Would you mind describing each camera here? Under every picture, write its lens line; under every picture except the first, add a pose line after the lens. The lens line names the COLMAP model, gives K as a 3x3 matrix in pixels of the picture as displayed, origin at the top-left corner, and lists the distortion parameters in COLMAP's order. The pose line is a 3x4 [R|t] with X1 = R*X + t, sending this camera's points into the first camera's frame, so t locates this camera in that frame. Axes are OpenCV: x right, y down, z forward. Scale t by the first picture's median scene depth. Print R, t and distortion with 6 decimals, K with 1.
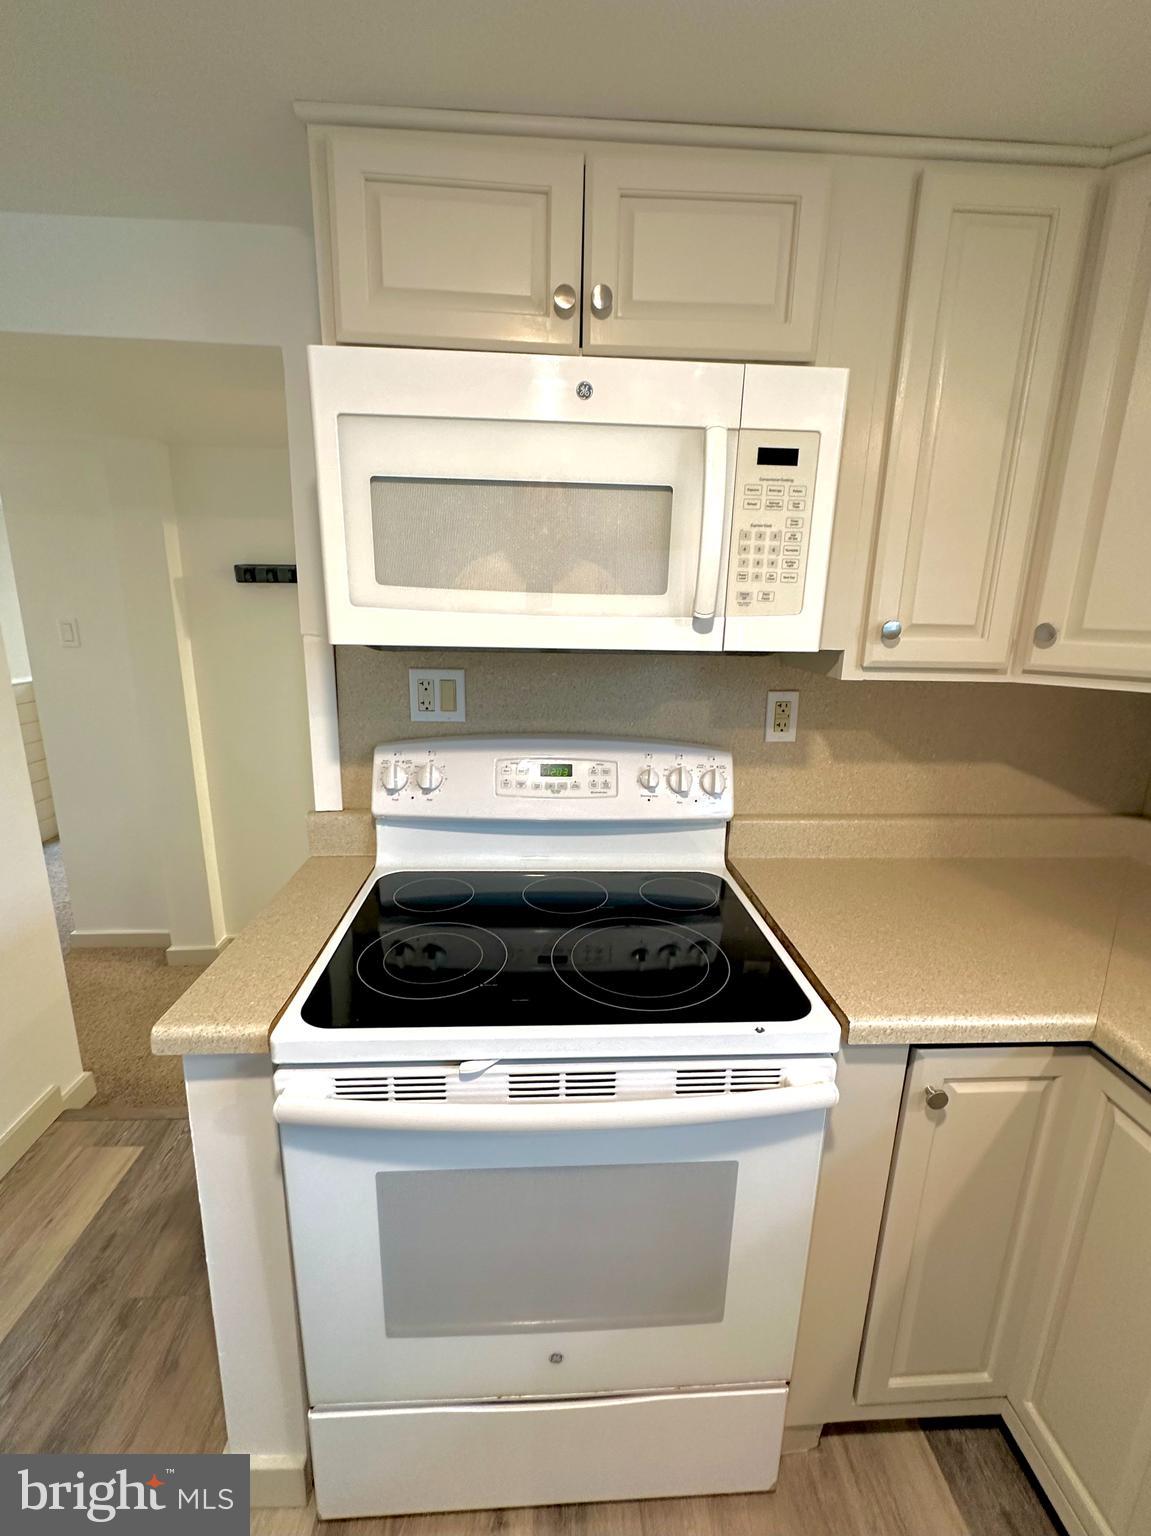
lens RADIAL K [[657.8, 0, 575.5], [0, 657.8, 768.0], [0, 0, 1]] dist [-0.001273, -0.000048]
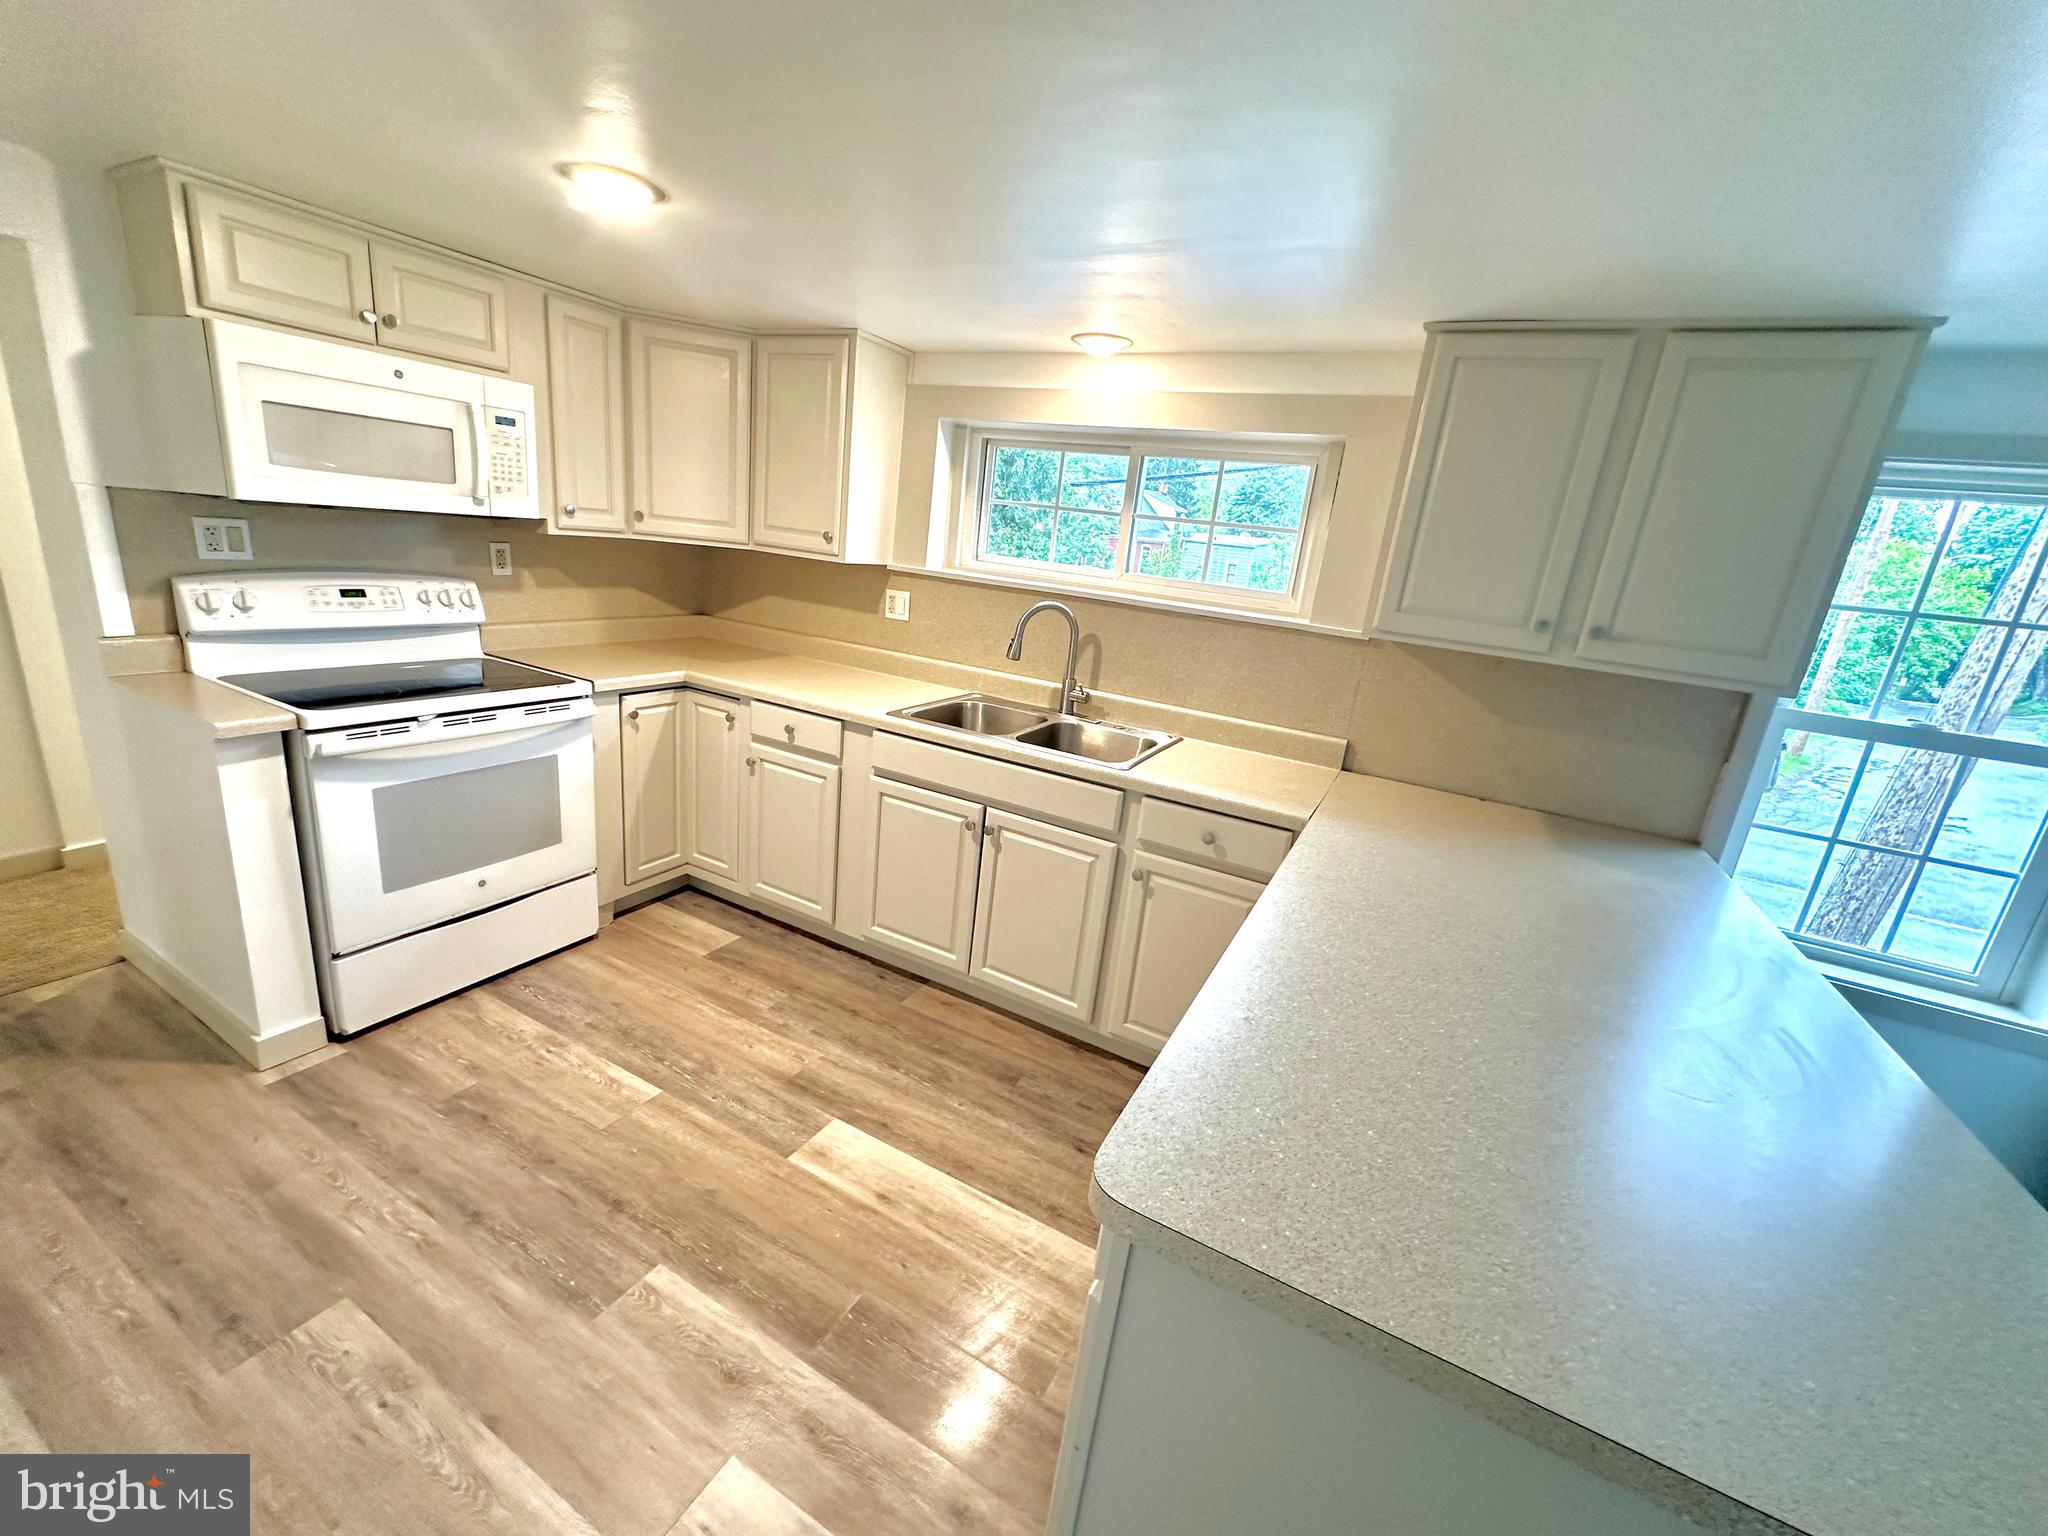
lens RADIAL K [[816.9, 0, 1025.7], [0, 816.9, 762.4], [0, 0, 1]] dist [0.001831, -0.000040]
pose [[0.512928, -0.199741, 0.834870, -1.045387], [0.110300, 0.979826, 0.166656, 0.285891], [-0.851316, 0.006604, 0.524612, -1.496484]]
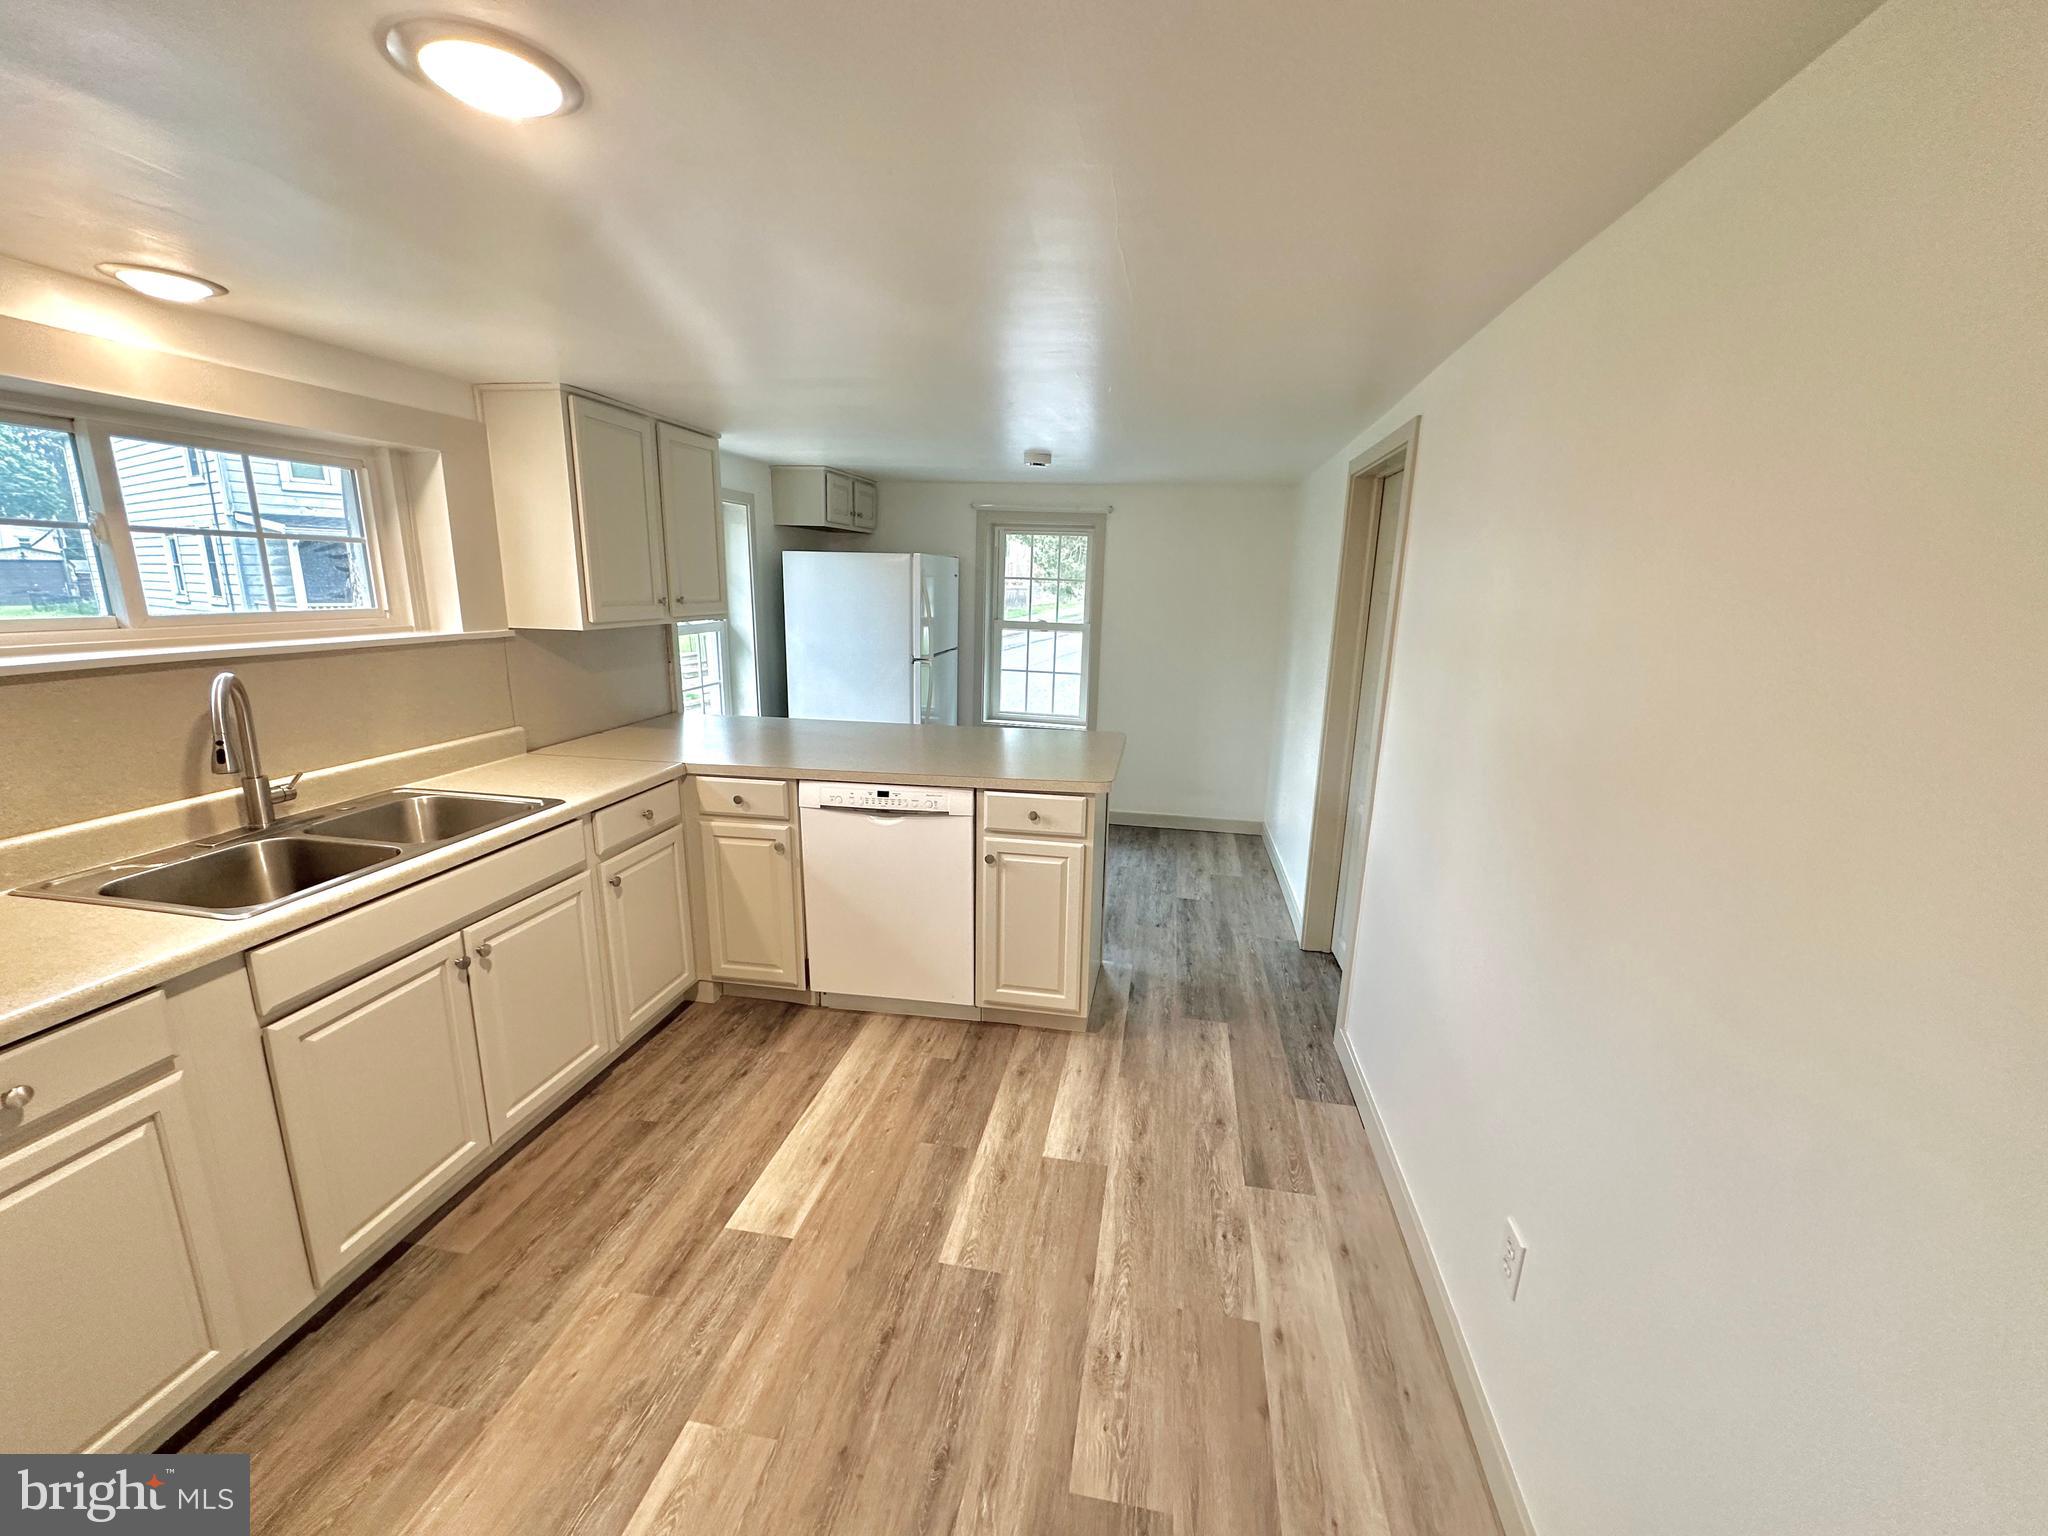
lens RADIAL K [[815.6, 0, 1016.8], [0, 815.6, 769.6], [0, 0, 1]] dist [-0.001053, -0.000025]
pose [[-0.970354, -0.093217, 0.222987, -0.761130], [0.017915, 0.892347, 0.450994, -0.297561], [-0.241023, 0.441619, -0.864223, 0.815717]]
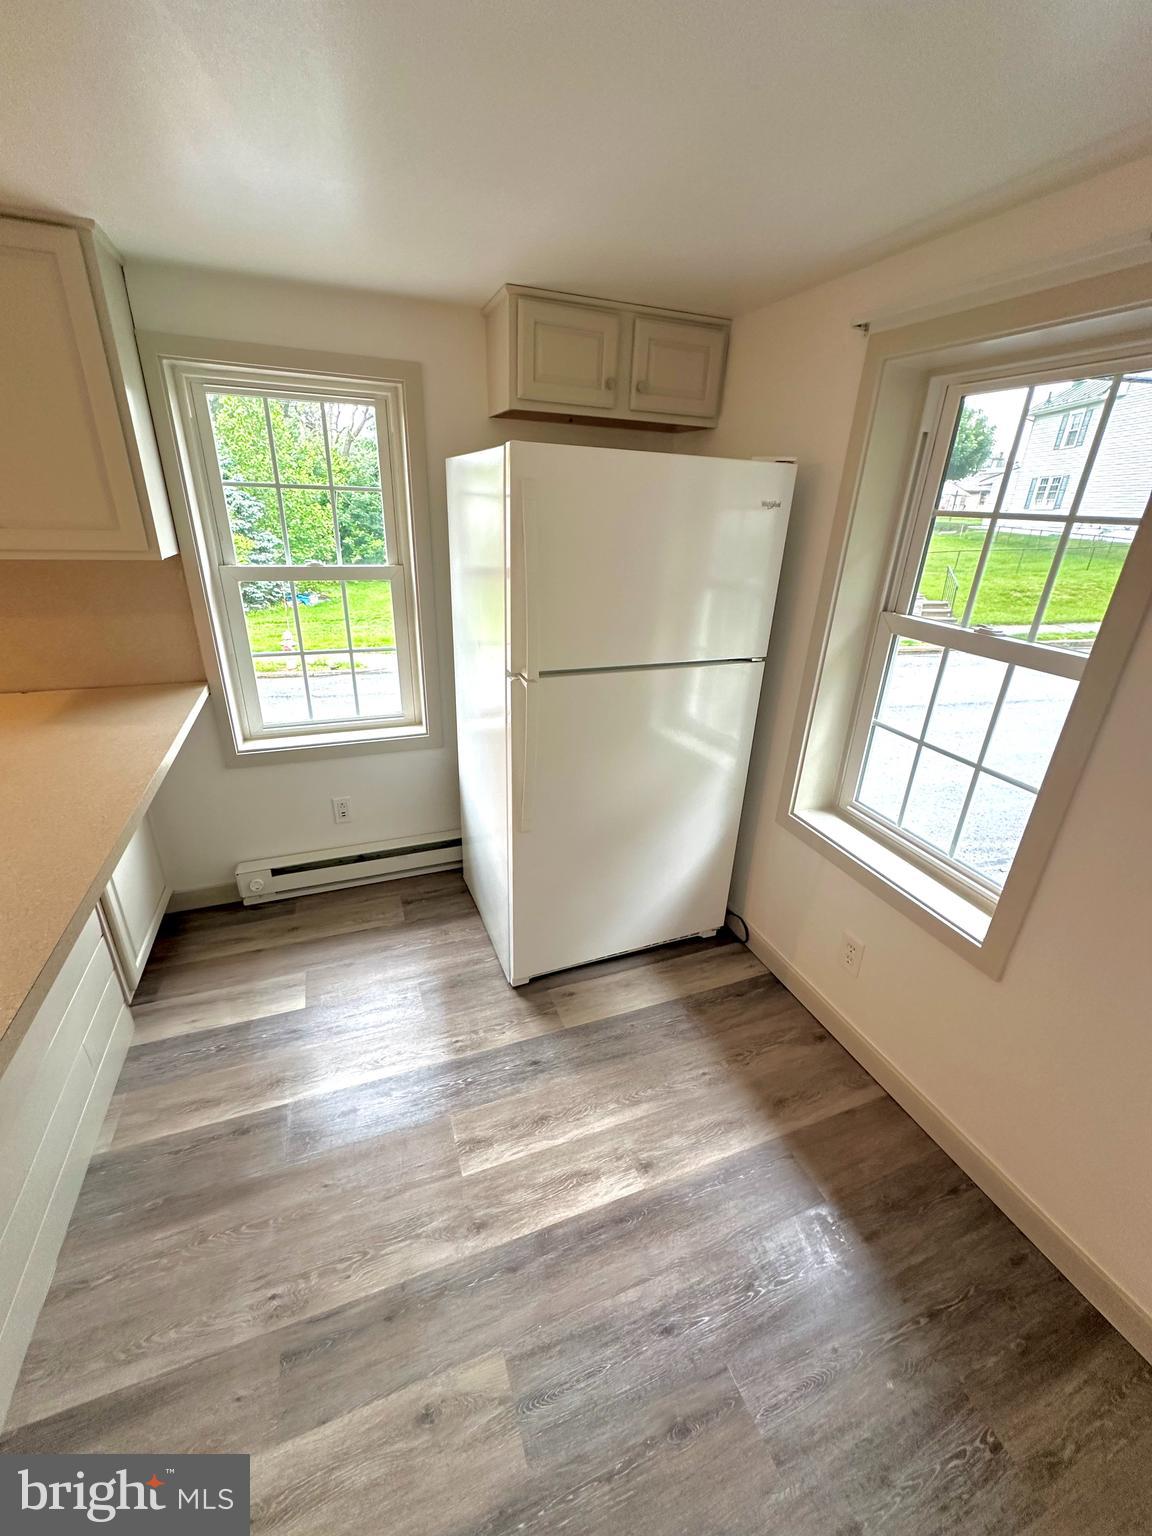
lens RADIAL K [[612.6, 0, 575.4], [0, 612.6, 771.9], [0, 0, 1]] dist [0.001831, -0.000040]
pose [[-0.314308, -0.407760, 0.857288, -0.776871], [0.183449, 0.859943, 0.476281, 0.517140], [-0.931428, 0.306967, -0.195484, -2.456383]]
